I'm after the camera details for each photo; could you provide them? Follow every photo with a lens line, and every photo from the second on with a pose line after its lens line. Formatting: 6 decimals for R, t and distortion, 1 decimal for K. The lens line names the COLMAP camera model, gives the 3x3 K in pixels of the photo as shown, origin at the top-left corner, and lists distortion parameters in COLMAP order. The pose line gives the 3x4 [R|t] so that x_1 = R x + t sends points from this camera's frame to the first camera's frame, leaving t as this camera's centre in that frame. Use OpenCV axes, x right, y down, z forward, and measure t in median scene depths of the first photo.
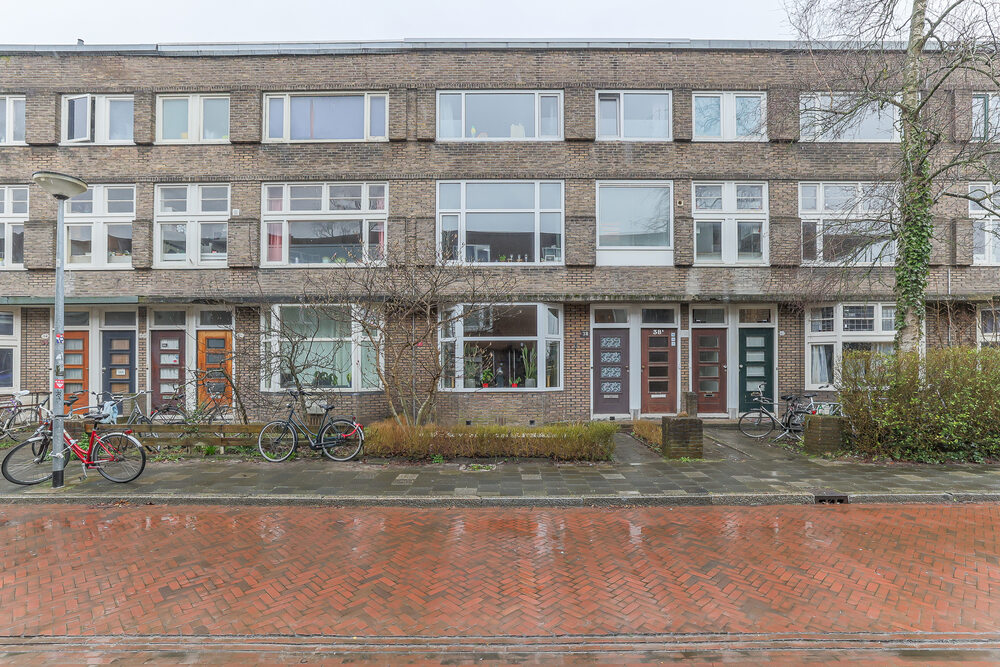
lens RADIAL K [[459.2, 0, 494.3], [0, 459.2, 367.5], [0, 0, 1]] dist [-0.026336, 0.005232]
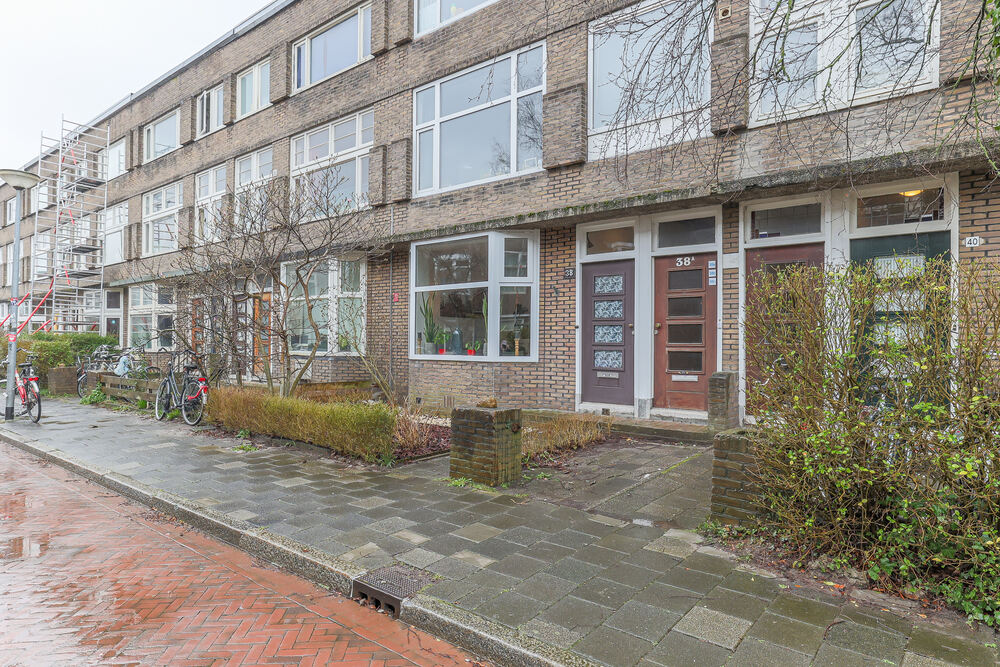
lens RADIAL K [[586.9, 0, 500.0], [0, 586.9, 328.7], [0, 0, 1]] dist [-0.002980, -0.001138]
pose [[0.779064, -0.002879, -0.626938, 0.626609], [-0.005916, 0.999911, -0.011944, 0.012975], [0.626916, 0.013015, 0.778978, 0.315529]]
